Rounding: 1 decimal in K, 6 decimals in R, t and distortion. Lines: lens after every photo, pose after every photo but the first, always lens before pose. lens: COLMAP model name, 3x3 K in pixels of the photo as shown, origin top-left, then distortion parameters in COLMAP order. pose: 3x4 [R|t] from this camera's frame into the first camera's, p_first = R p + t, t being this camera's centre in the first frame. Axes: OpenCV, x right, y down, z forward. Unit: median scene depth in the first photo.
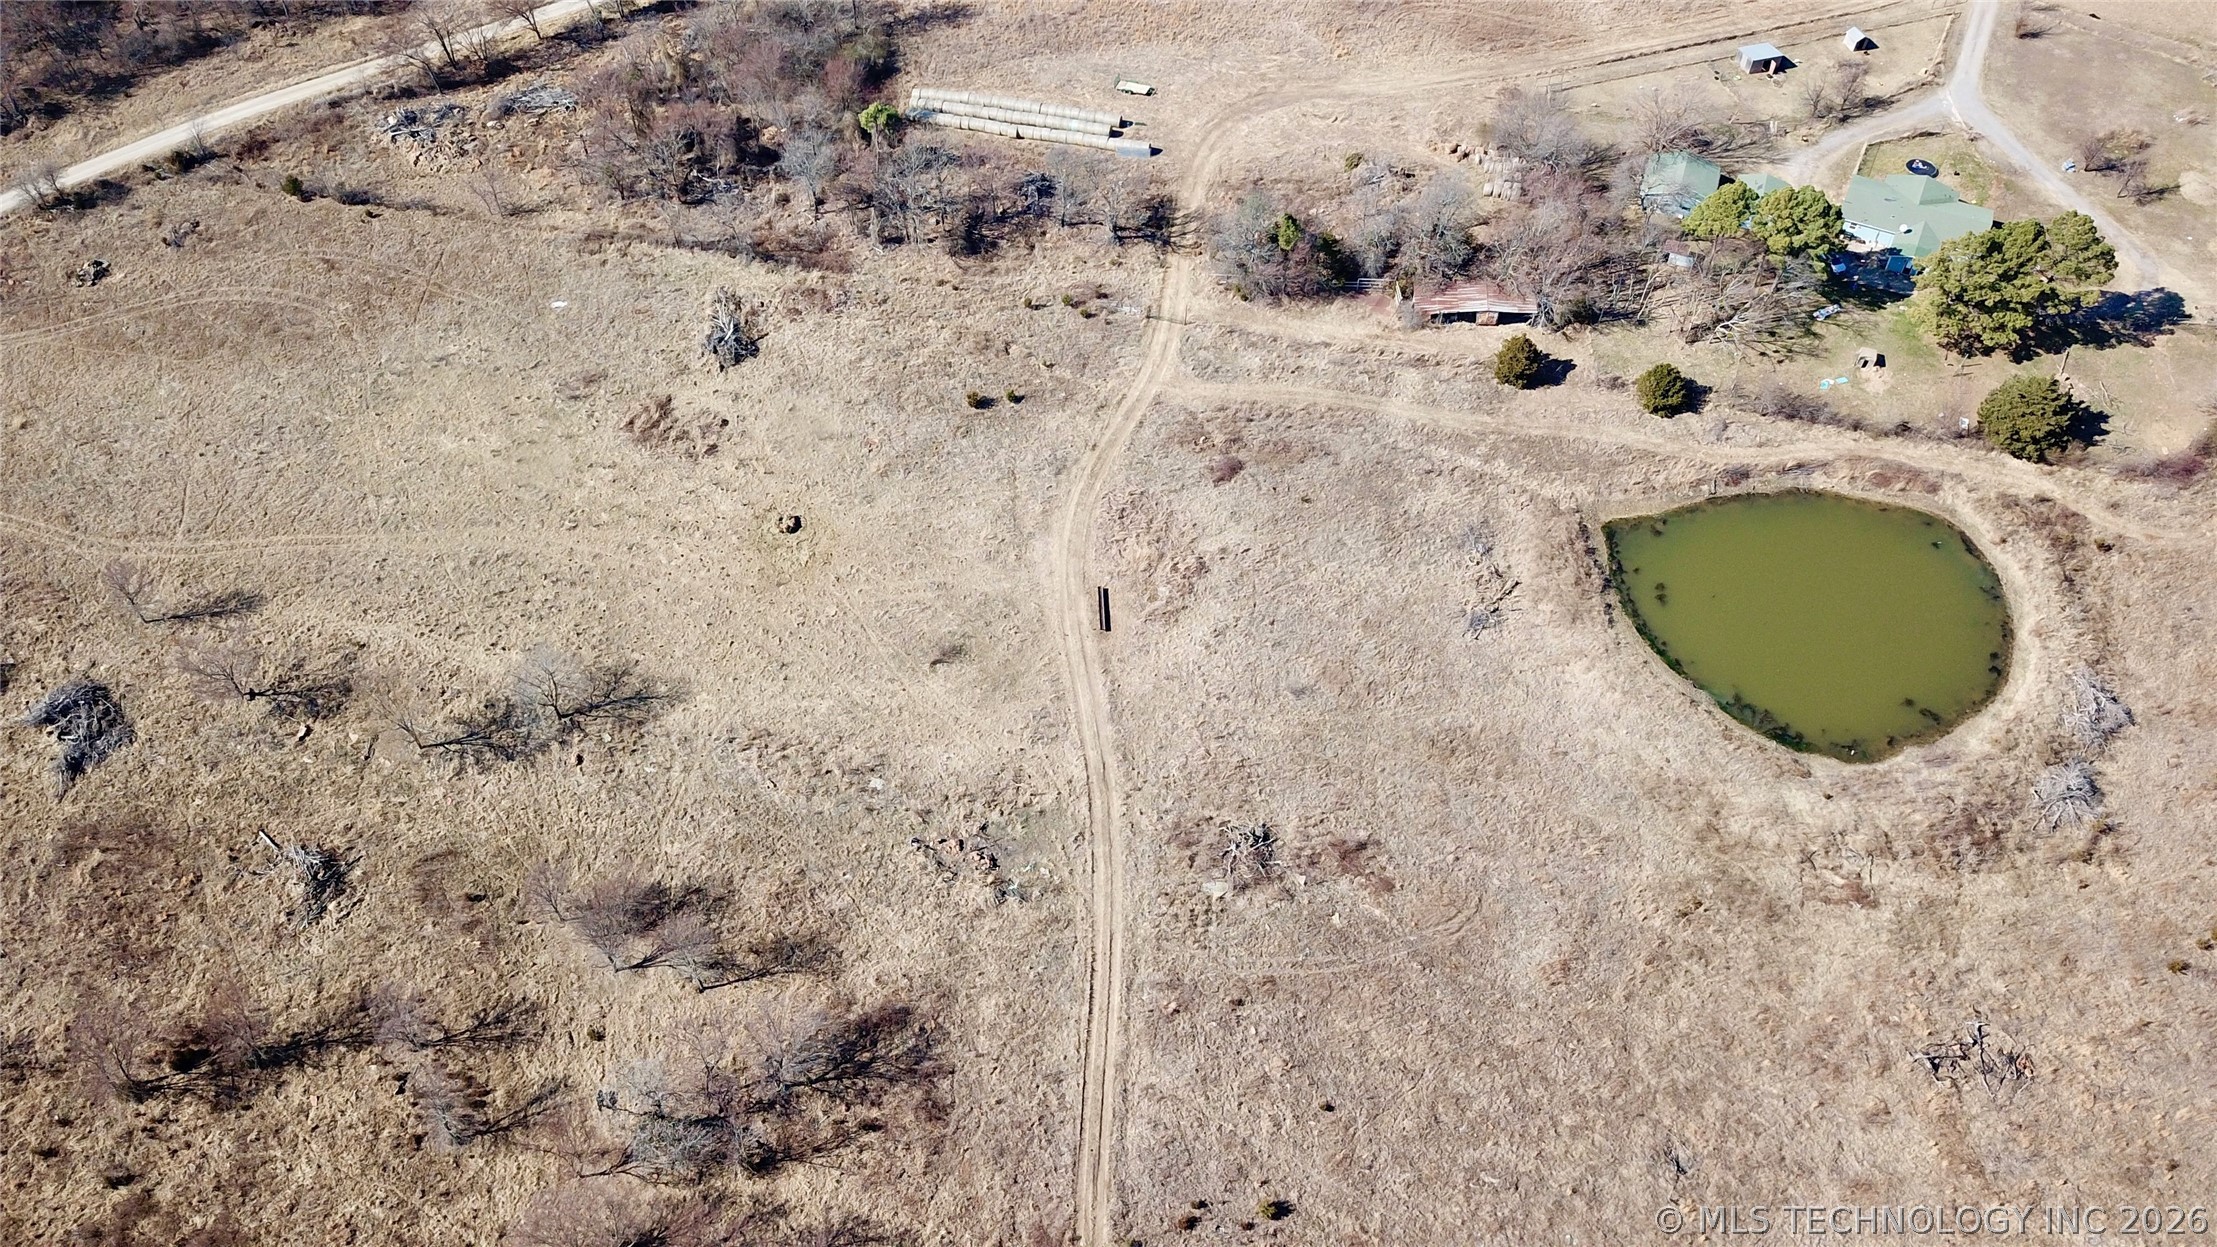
lens RADIAL K [[1702.8, 0, 1097.9], [0, 1702.8, 627.7], [0, 0, 1]] dist [0.000008, 0.000779]
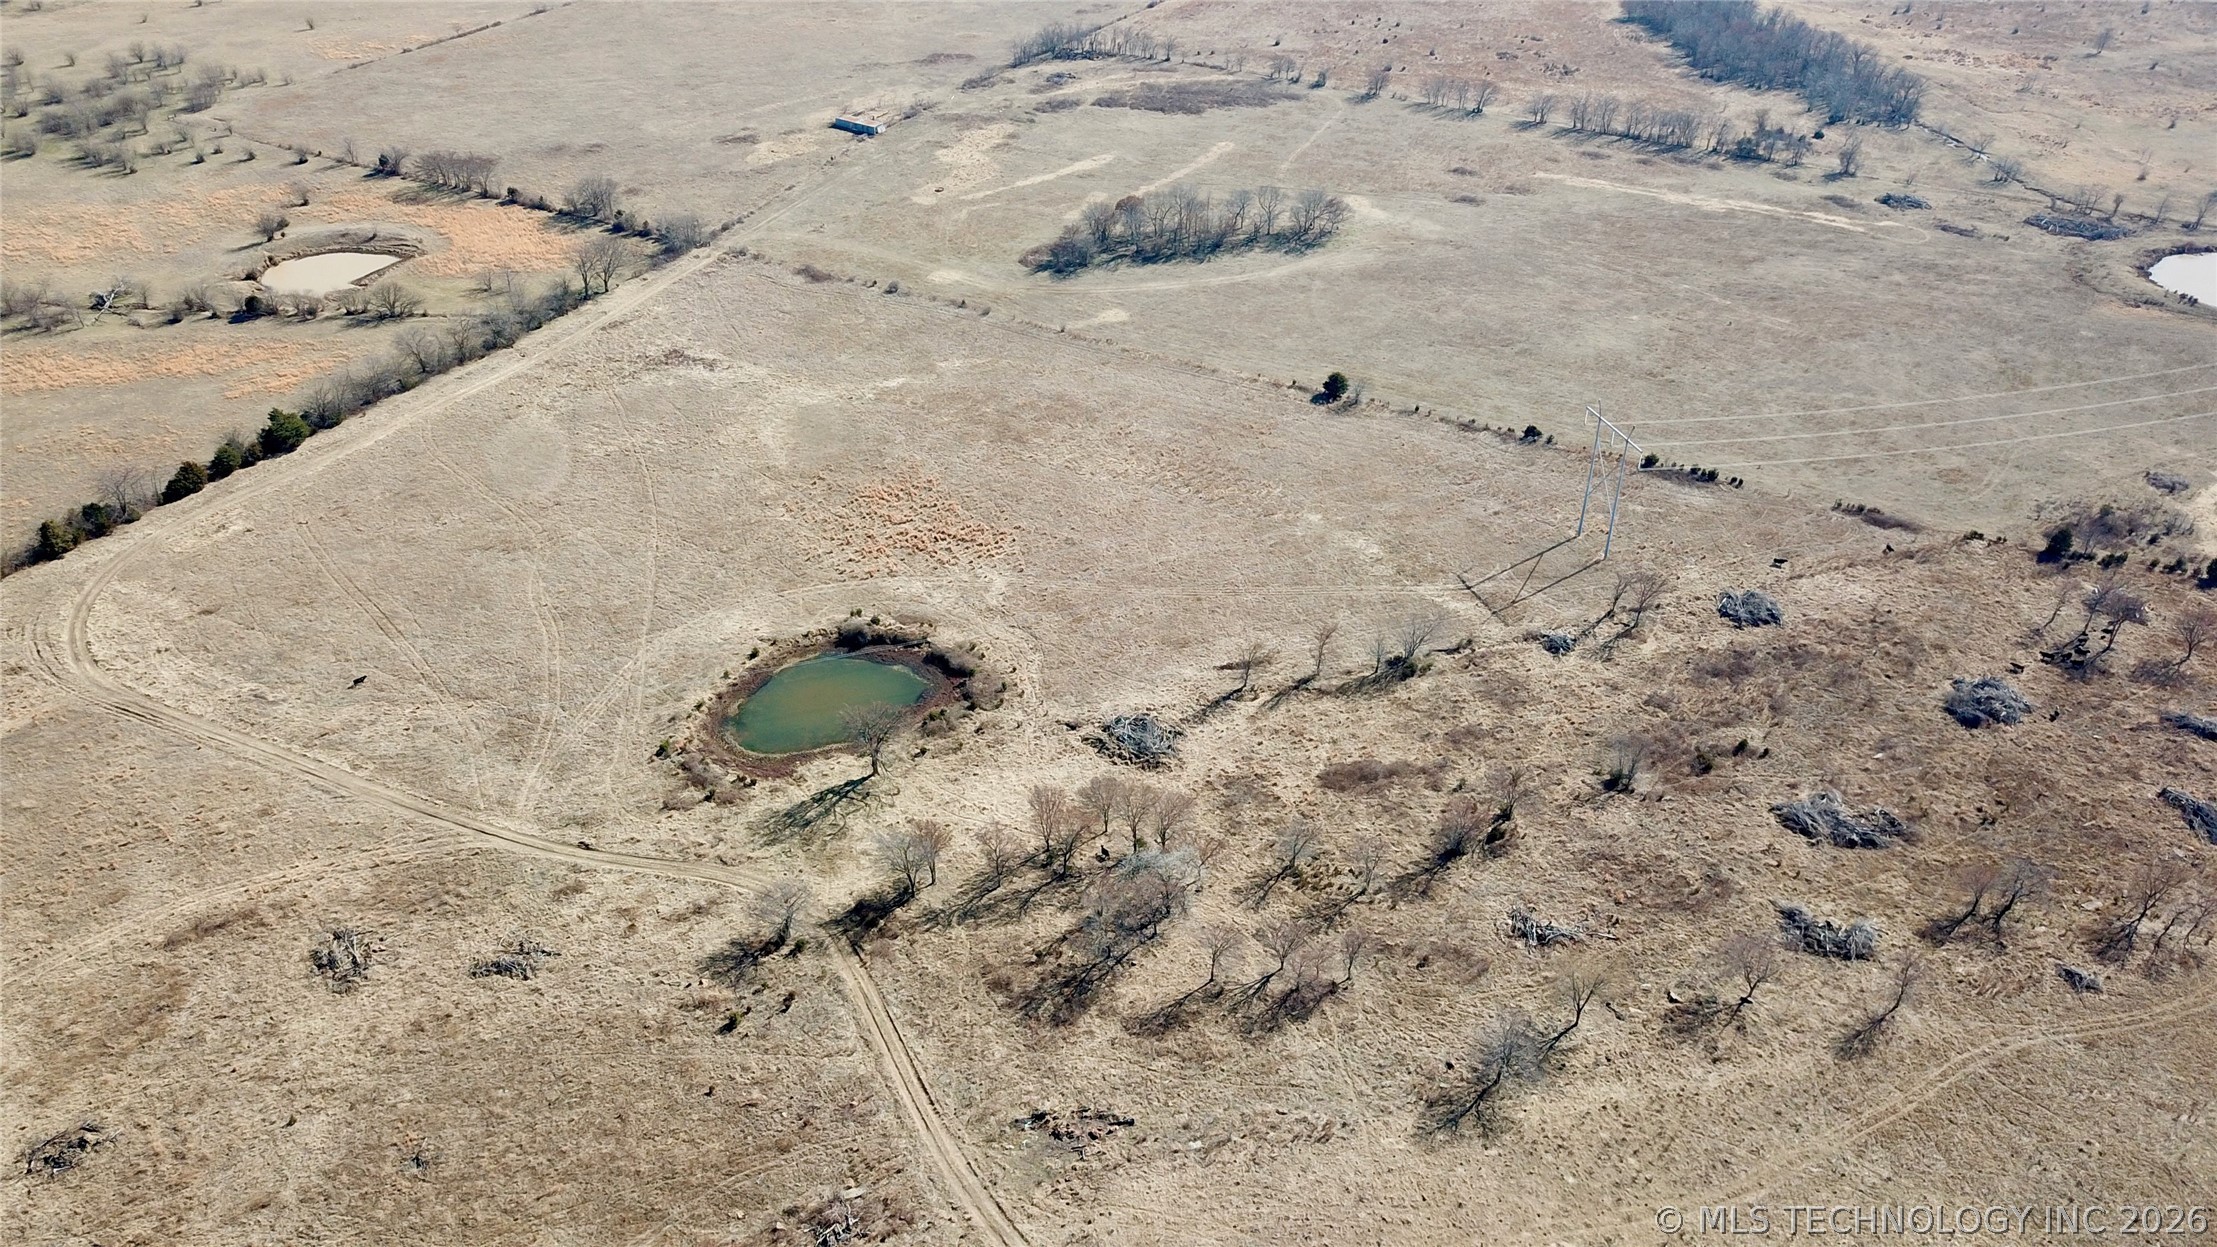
lens RADIAL K [[1628.2, 0, 1087.7], [0, 1628.2, 698.2], [0, 0, 1]] dist [0.004125, -0.002255]
pose [[-0.885383, 0.290103, -0.363231, 0.198721], [-0.362206, 0.059258, 0.930212, -0.779711], [0.291382, 0.955159, 0.052611, 0.624139]]
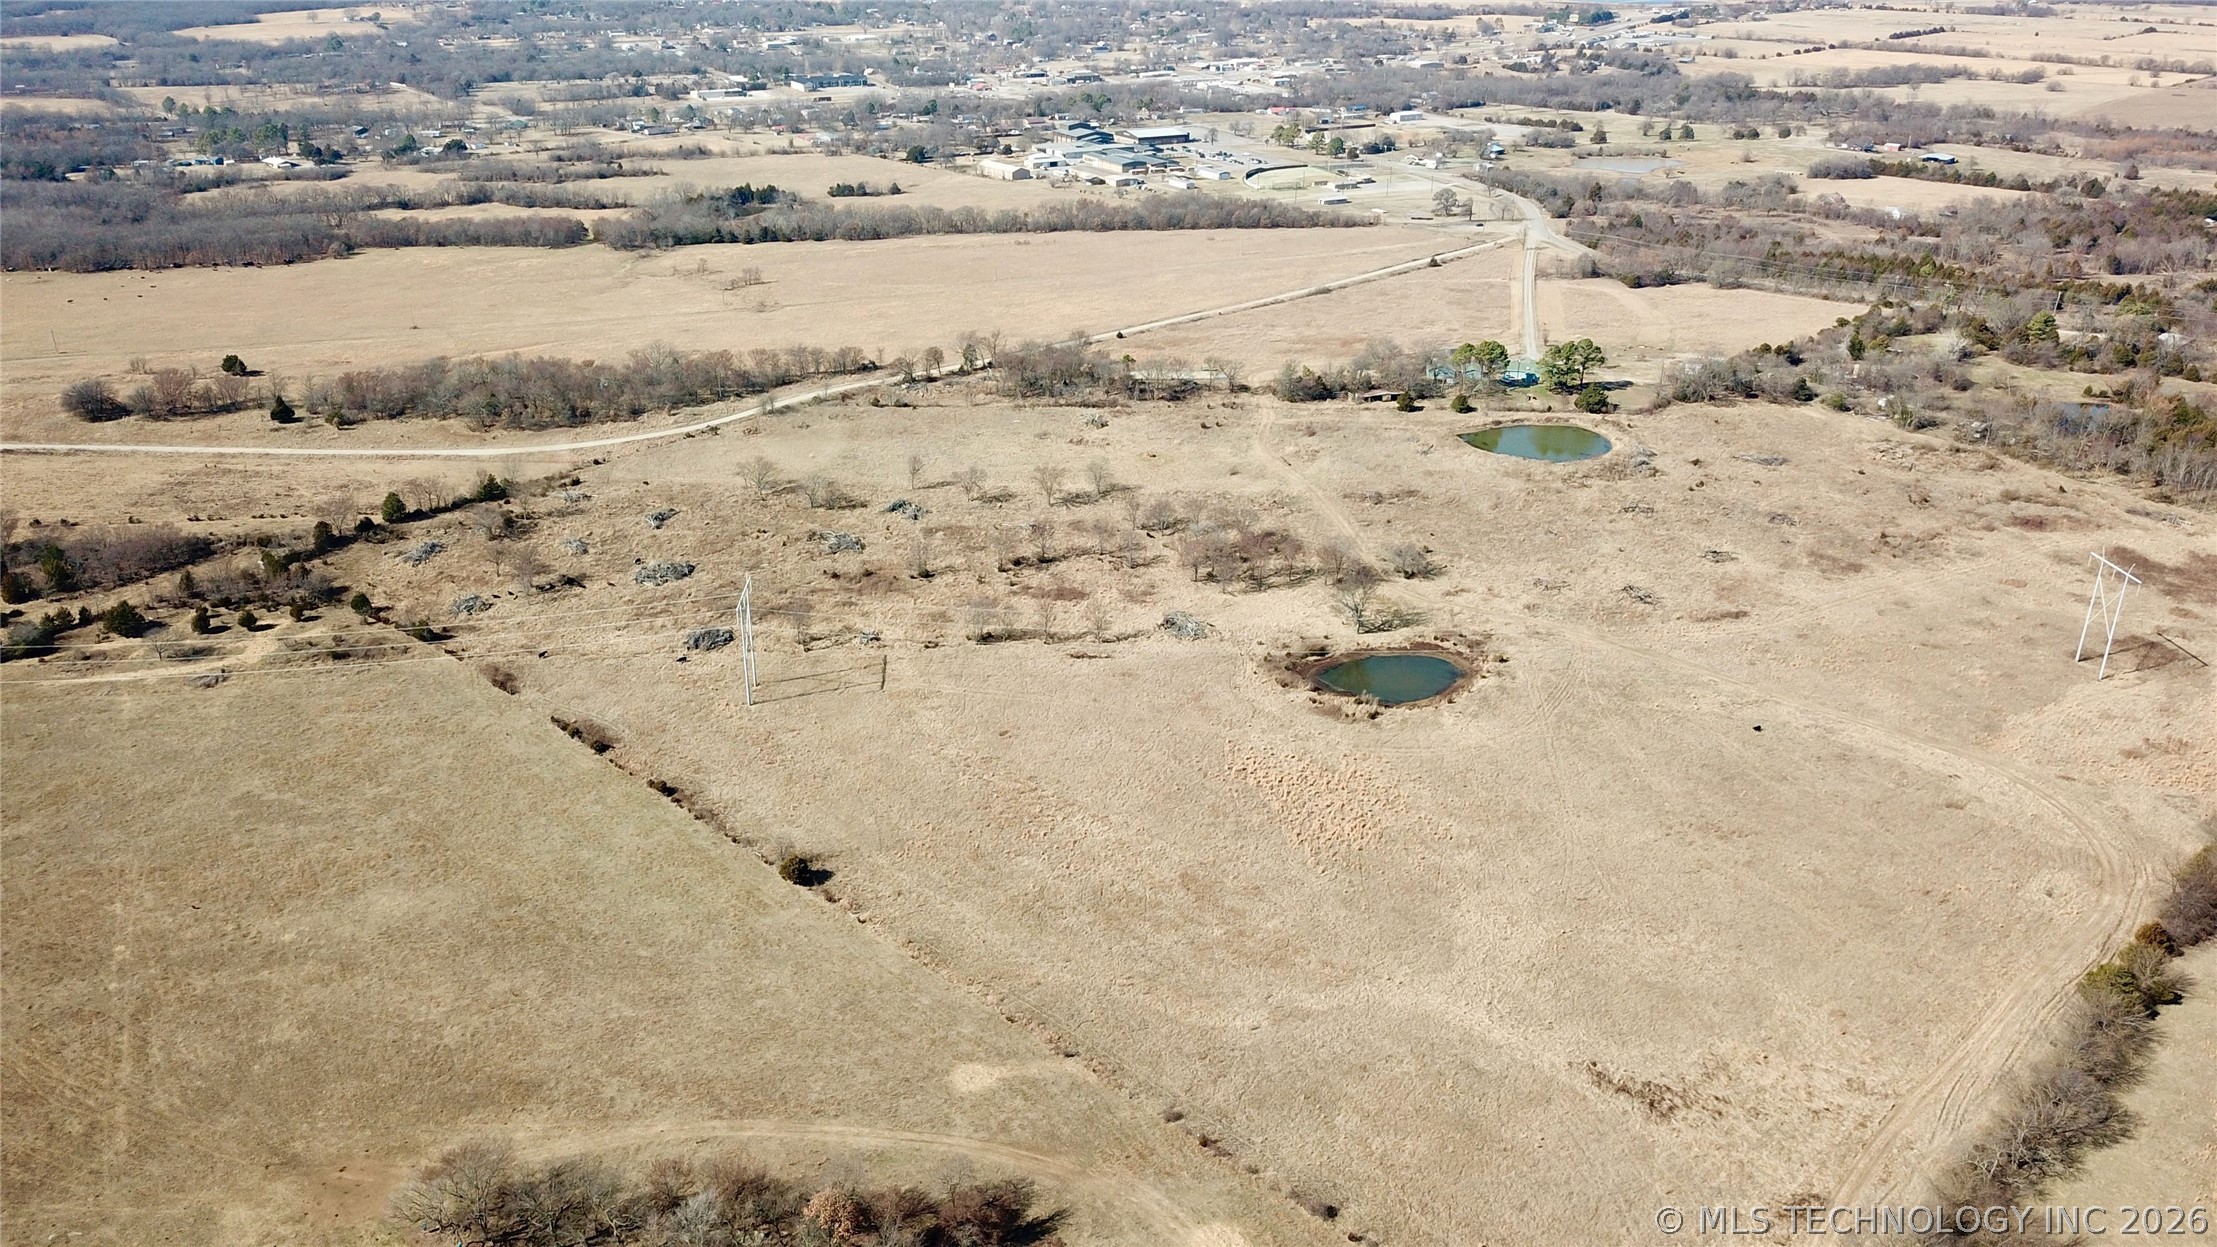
lens RADIAL K [[1721.4, 0, 1098.2], [0, 1721.4, 583.9], [0, 0, 1]] dist [0.000207, -0.002666]
pose [[0.971792, -0.065048, 0.226692, -0.874744], [0.172681, 0.850929, -0.496086, 1.387617], [-0.160630, 0.521238, 0.838158, -1.034761]]
